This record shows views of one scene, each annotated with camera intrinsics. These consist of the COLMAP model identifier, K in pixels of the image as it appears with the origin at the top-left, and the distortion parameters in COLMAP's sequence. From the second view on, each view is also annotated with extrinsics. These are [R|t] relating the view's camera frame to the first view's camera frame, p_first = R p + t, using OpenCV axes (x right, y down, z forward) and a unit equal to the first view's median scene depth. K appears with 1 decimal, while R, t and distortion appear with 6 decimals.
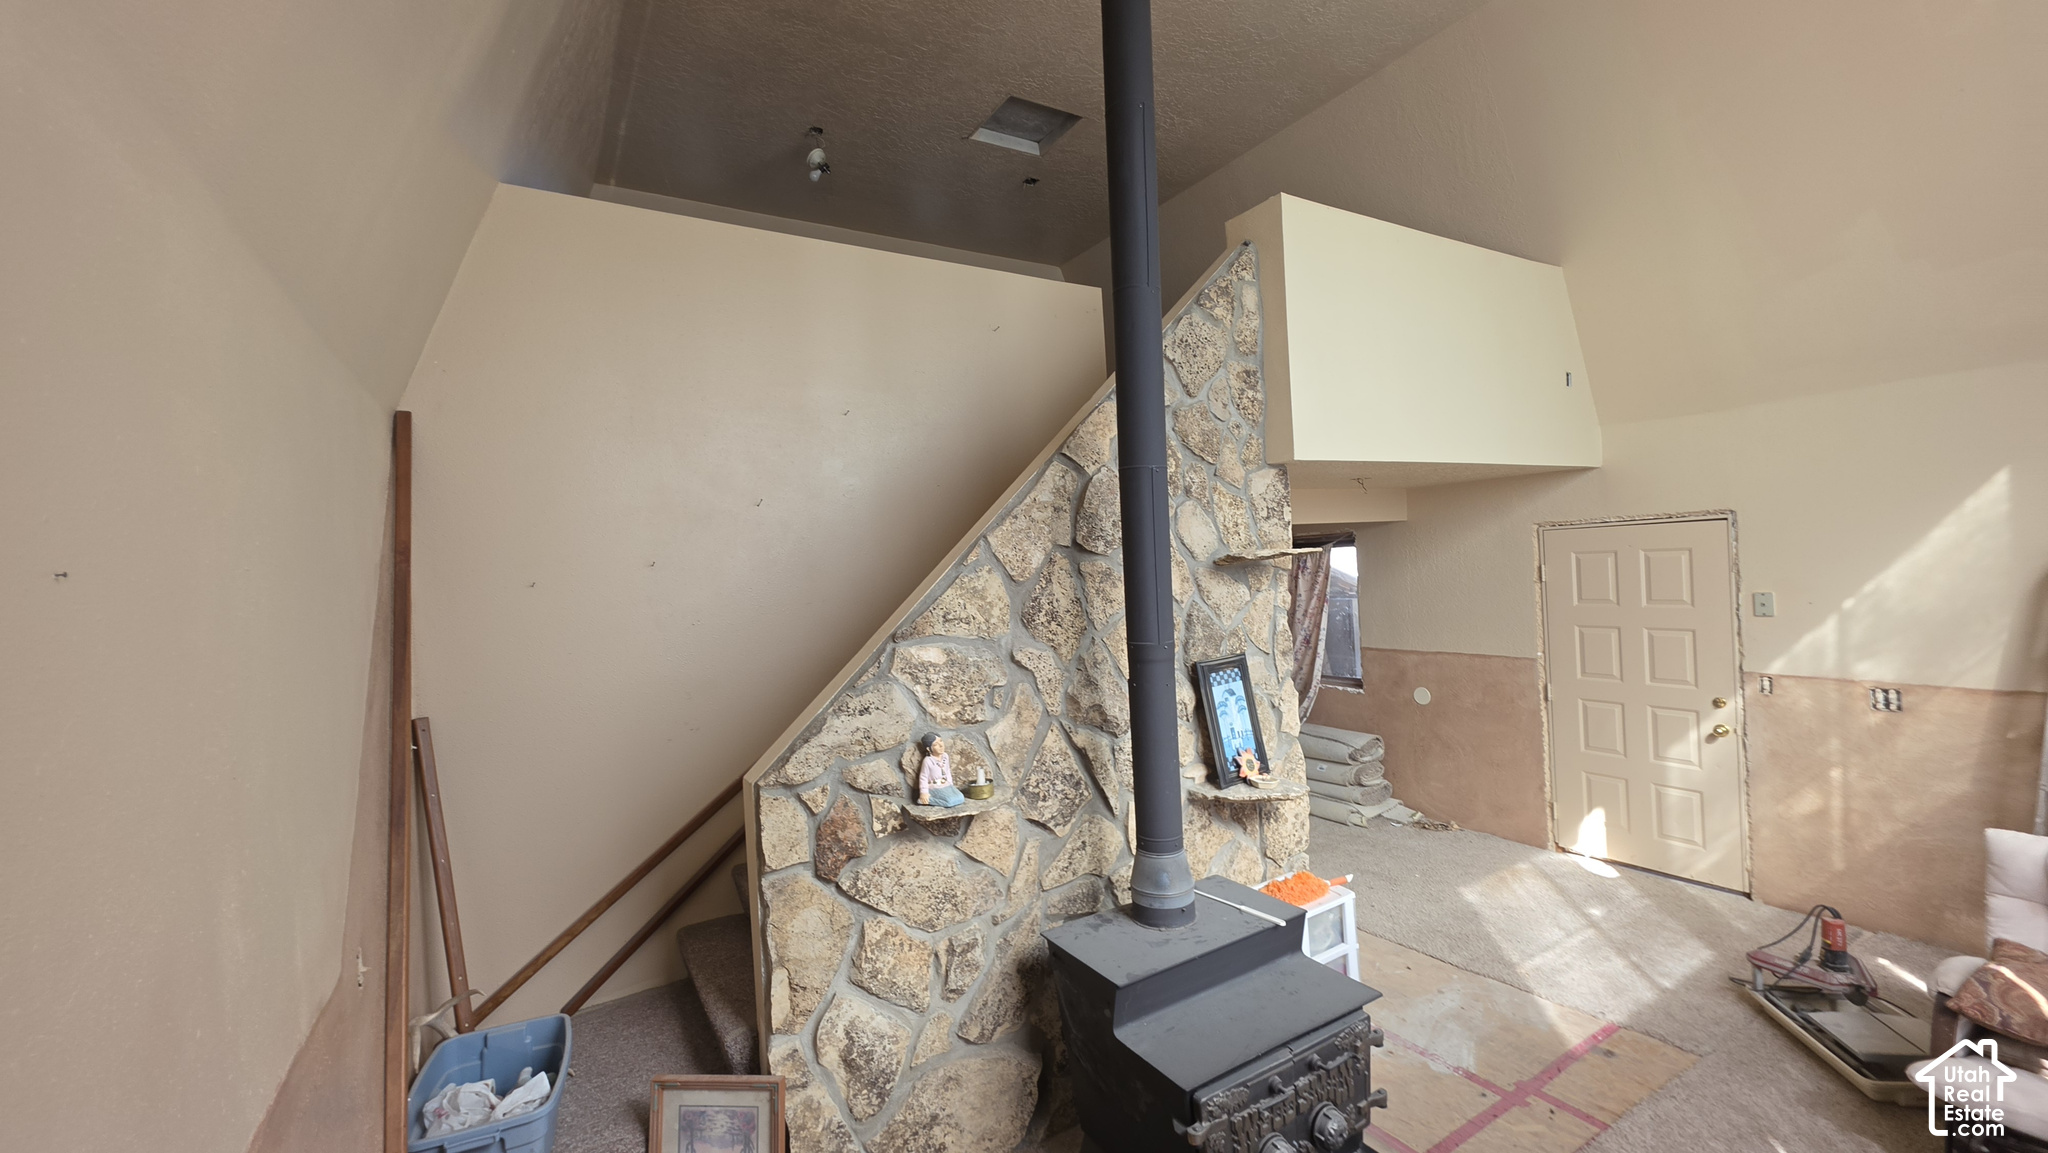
lens RADIAL K [[805.0, 0, 1026.2], [0, 805.0, 572.3], [0, 0, 1]] dist [0.003217, -0.000100]
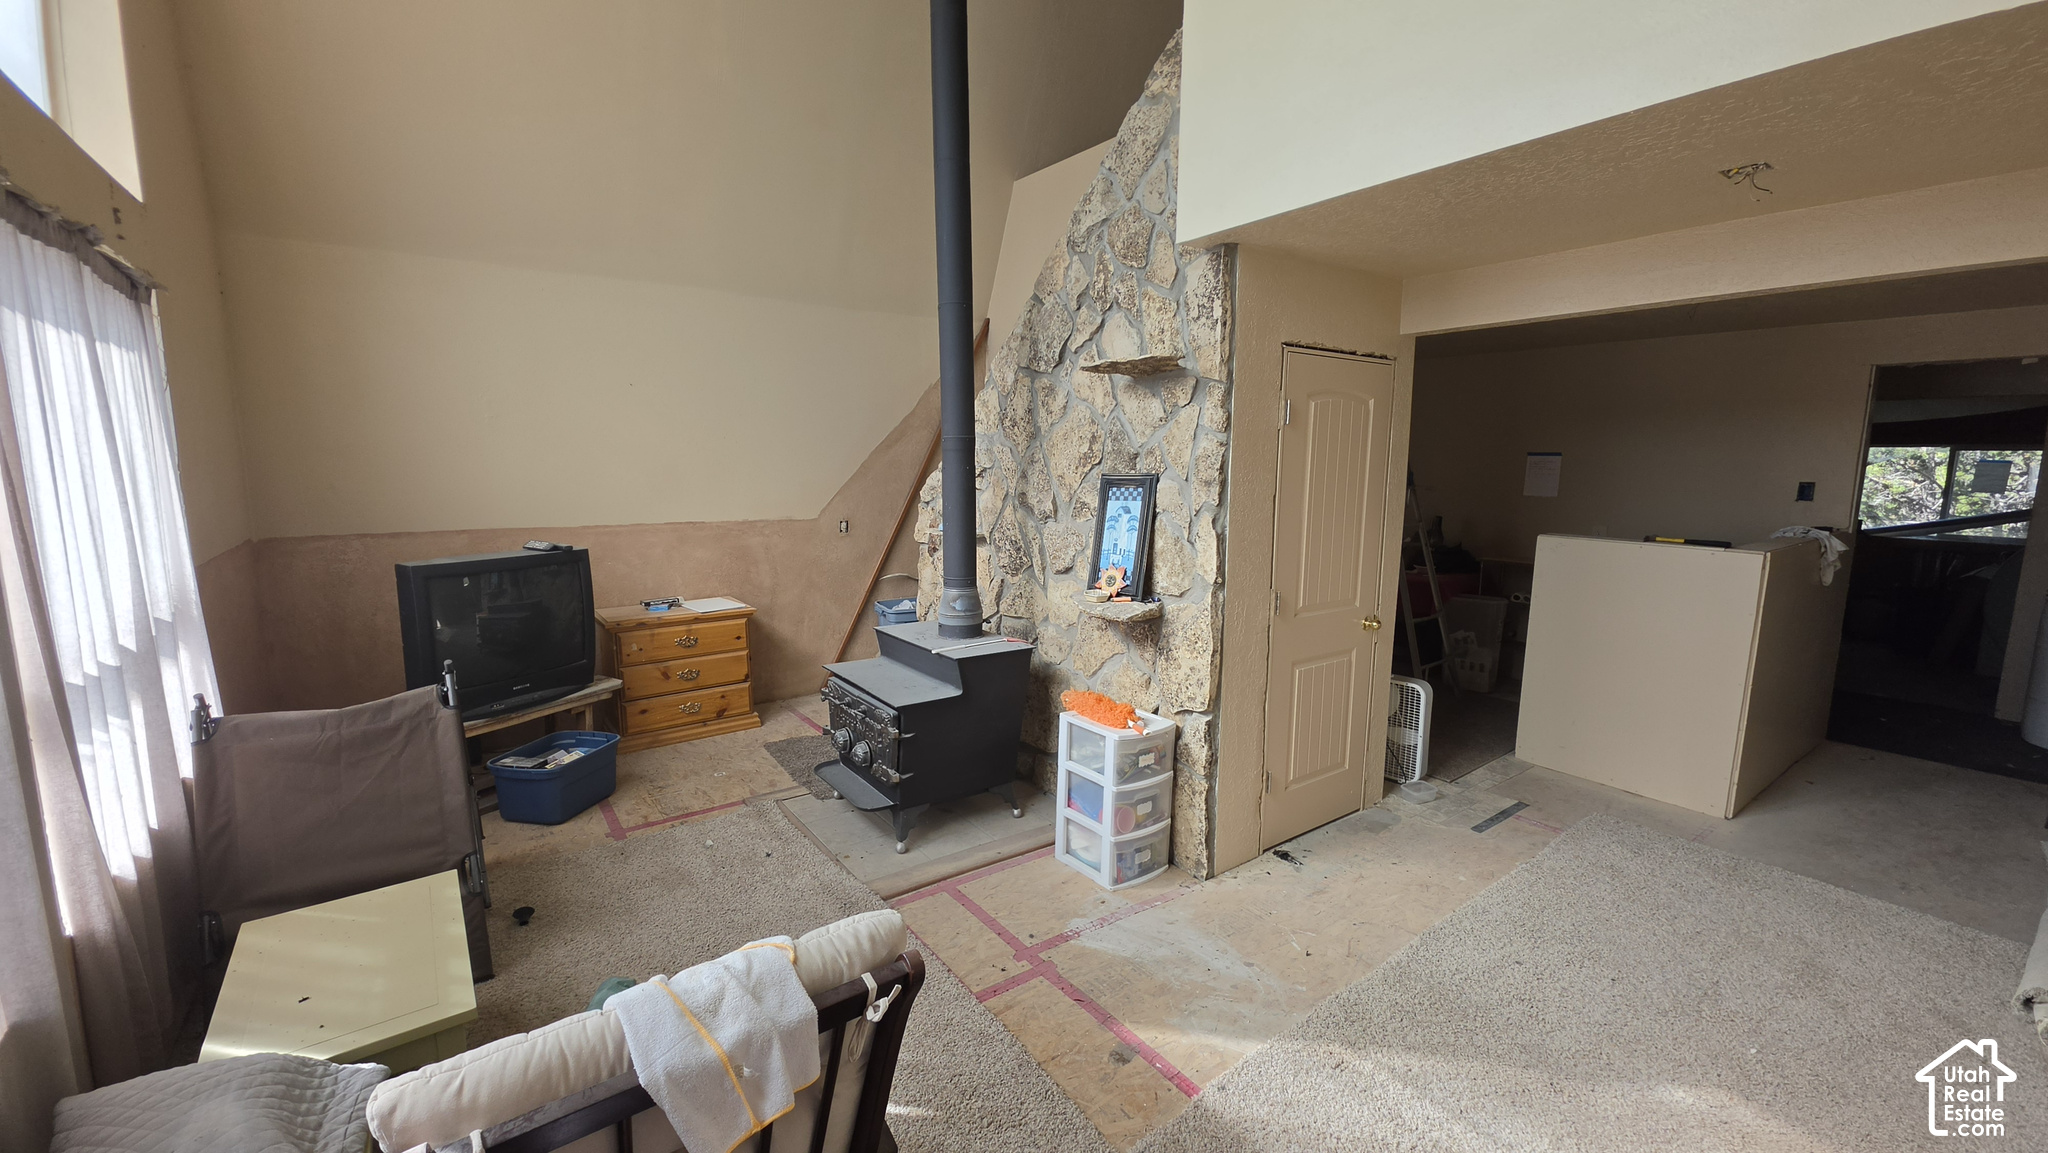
lens RADIAL K [[805.0, 0, 1026.2], [0, 805.0, 572.3], [0, 0, 1]] dist [0.003217, -0.000100]
pose [[0.088555, 0.199514, -0.975885, 1.224624], [-0.010884, 0.979870, 0.199341, 0.028338], [0.996012, -0.007032, 0.088944, 0.789103]]
